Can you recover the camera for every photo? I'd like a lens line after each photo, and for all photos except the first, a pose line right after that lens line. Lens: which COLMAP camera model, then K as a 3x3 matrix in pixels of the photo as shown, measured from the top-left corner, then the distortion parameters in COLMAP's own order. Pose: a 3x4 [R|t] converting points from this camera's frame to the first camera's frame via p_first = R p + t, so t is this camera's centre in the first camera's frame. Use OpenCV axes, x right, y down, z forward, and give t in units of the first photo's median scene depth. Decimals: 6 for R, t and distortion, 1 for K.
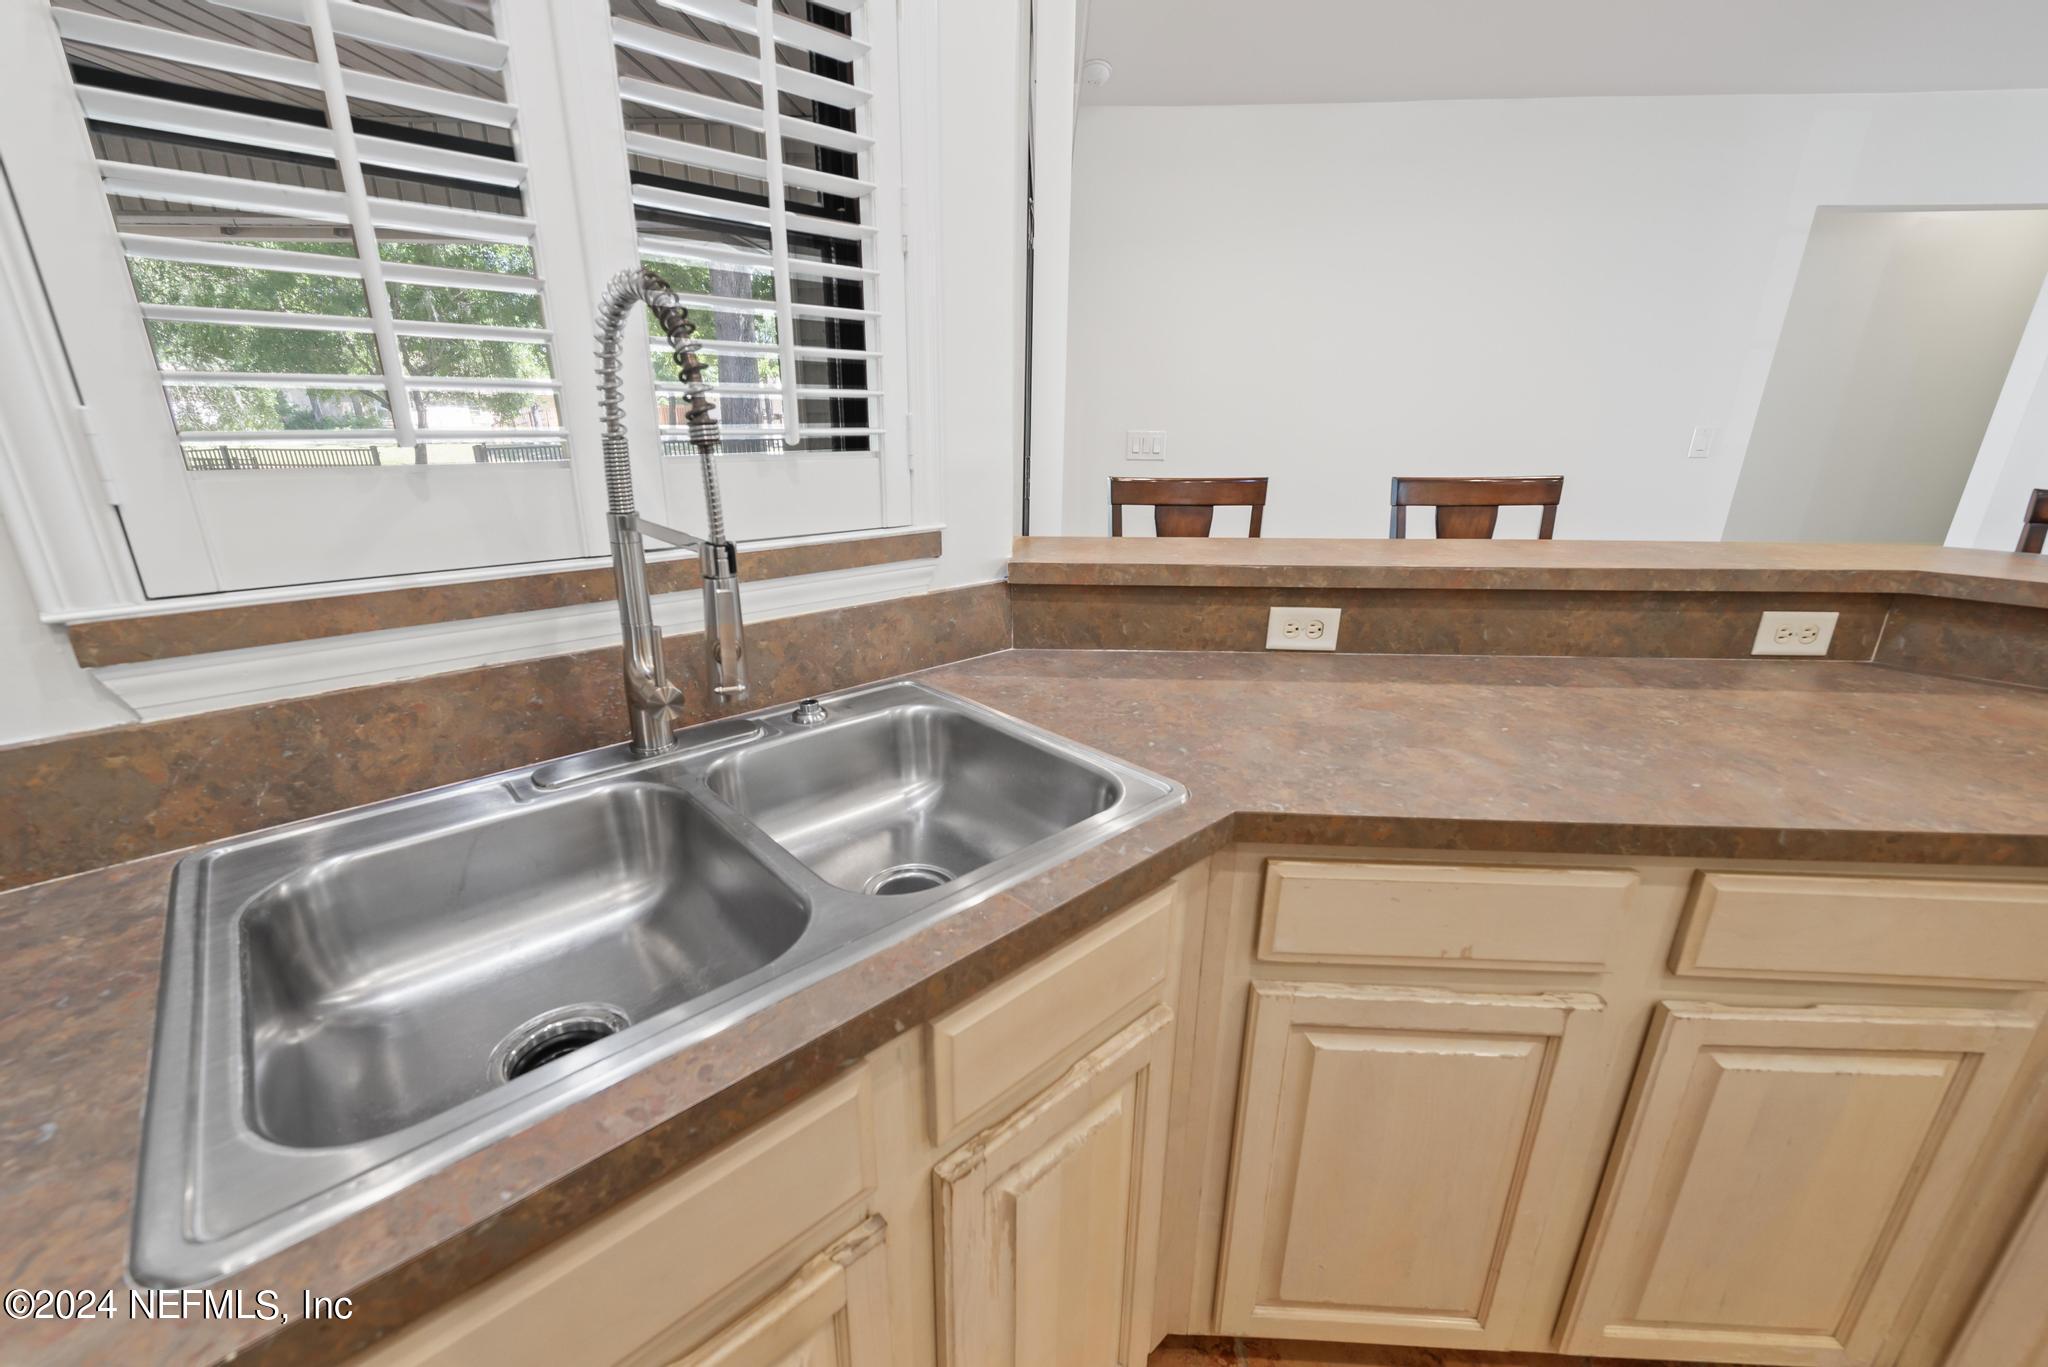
lens RADIAL K [[835.2, 0, 1019.2], [0, 835.2, 689.4], [0, 0, 1]] dist [0.008964, -0.000022]
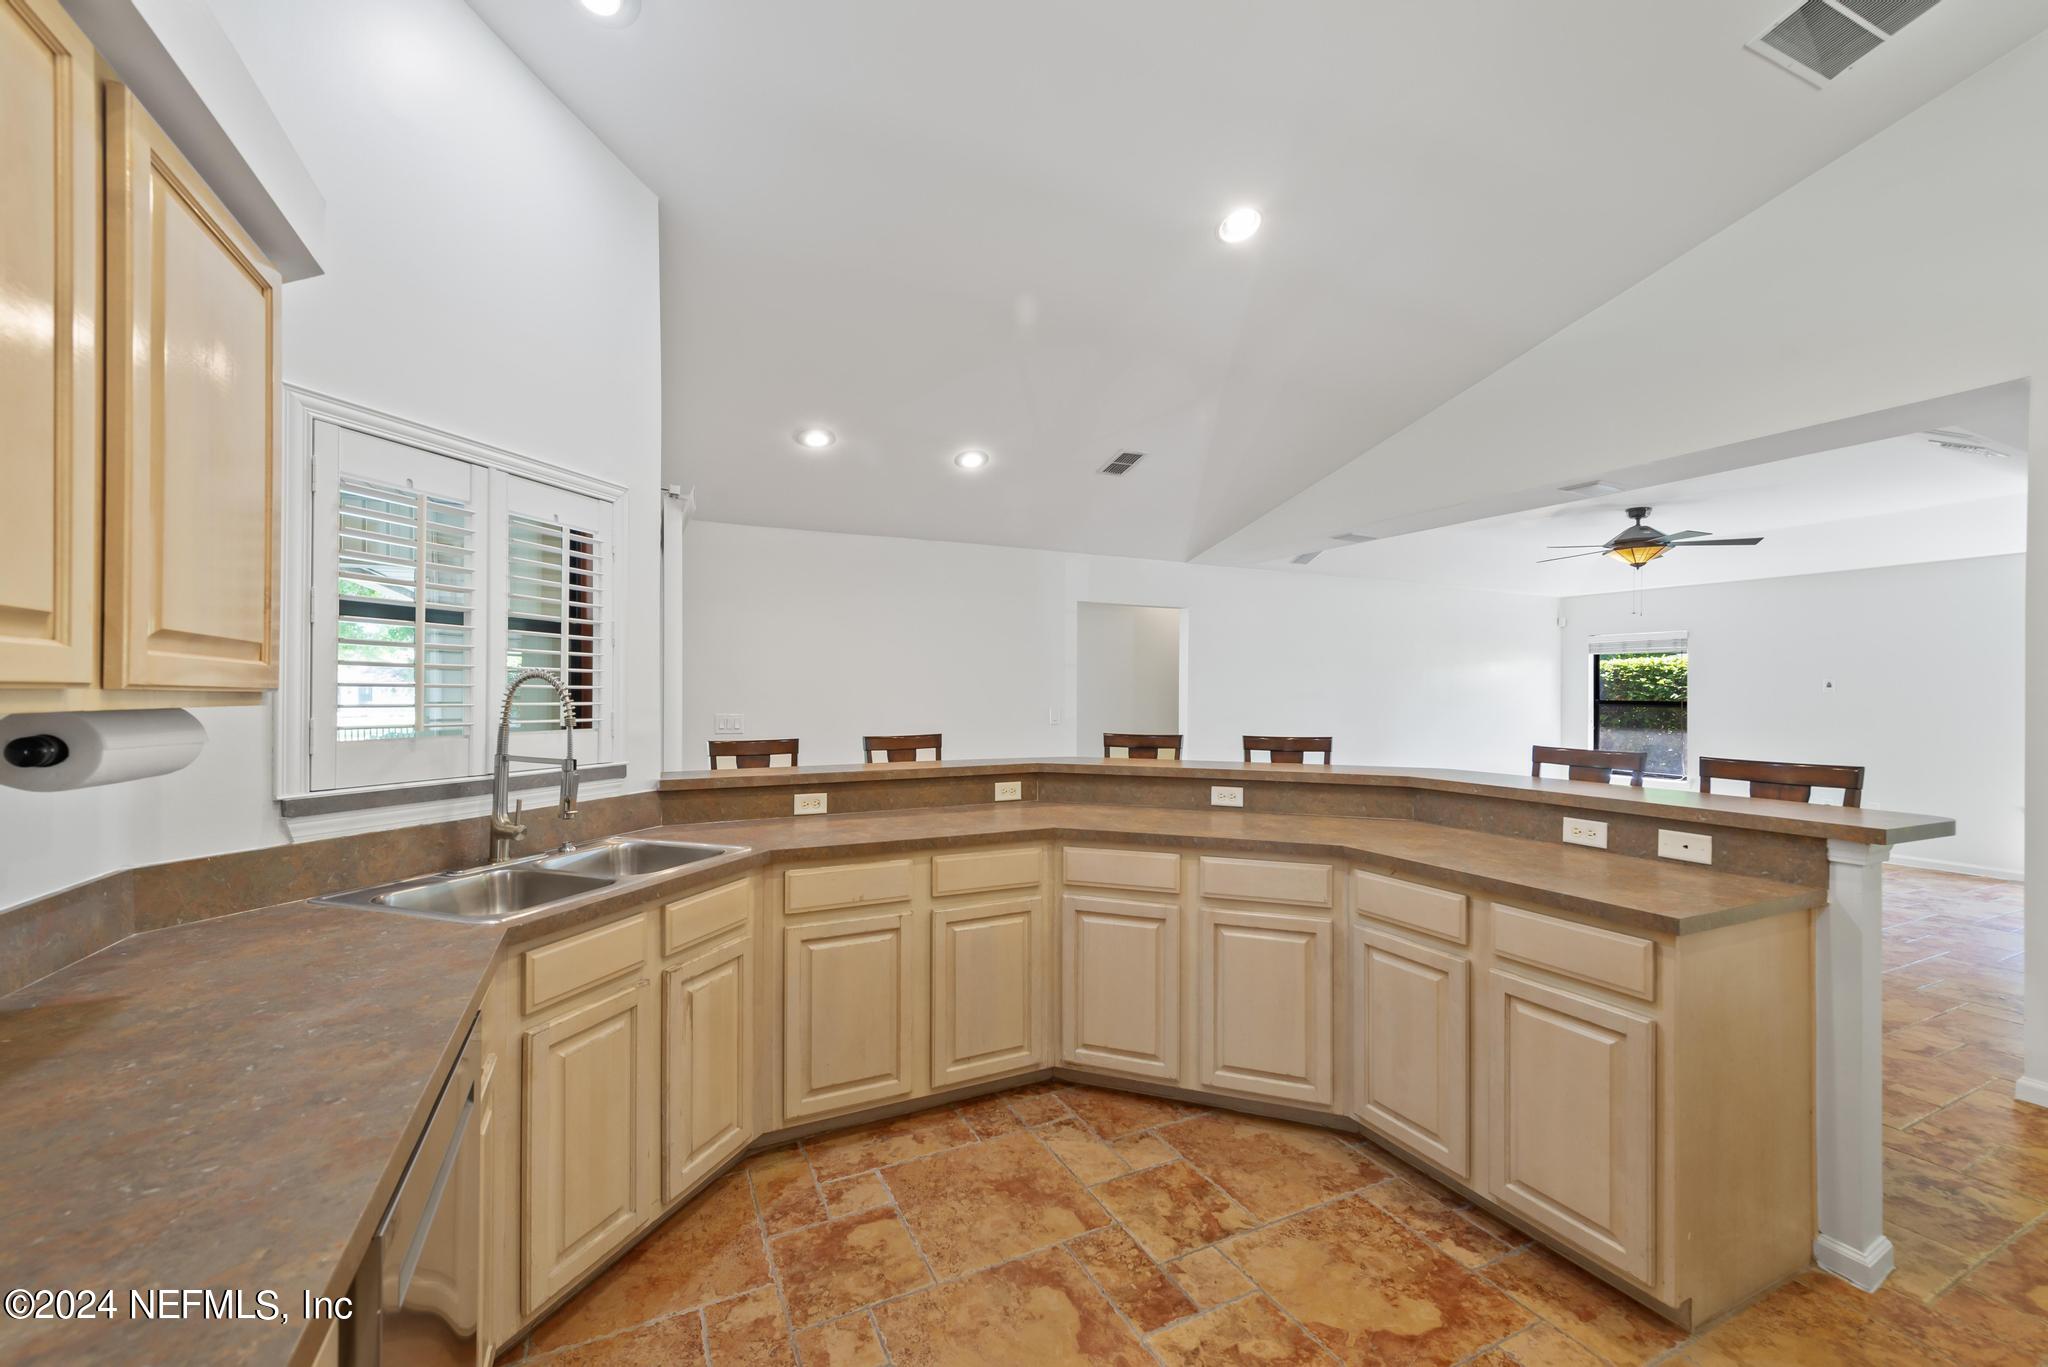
lens RADIAL K [[810.9, 0, 1016.5], [0, 810.9, 703.0], [0, 0, 1]] dist [0.015064, -0.000895]
pose [[0.884543, -0.009236, 0.466367, -0.190468], [0.149566, 0.952631, -0.264811, 0.366294], [-0.441829, 0.303990, 0.844024, -1.256233]]
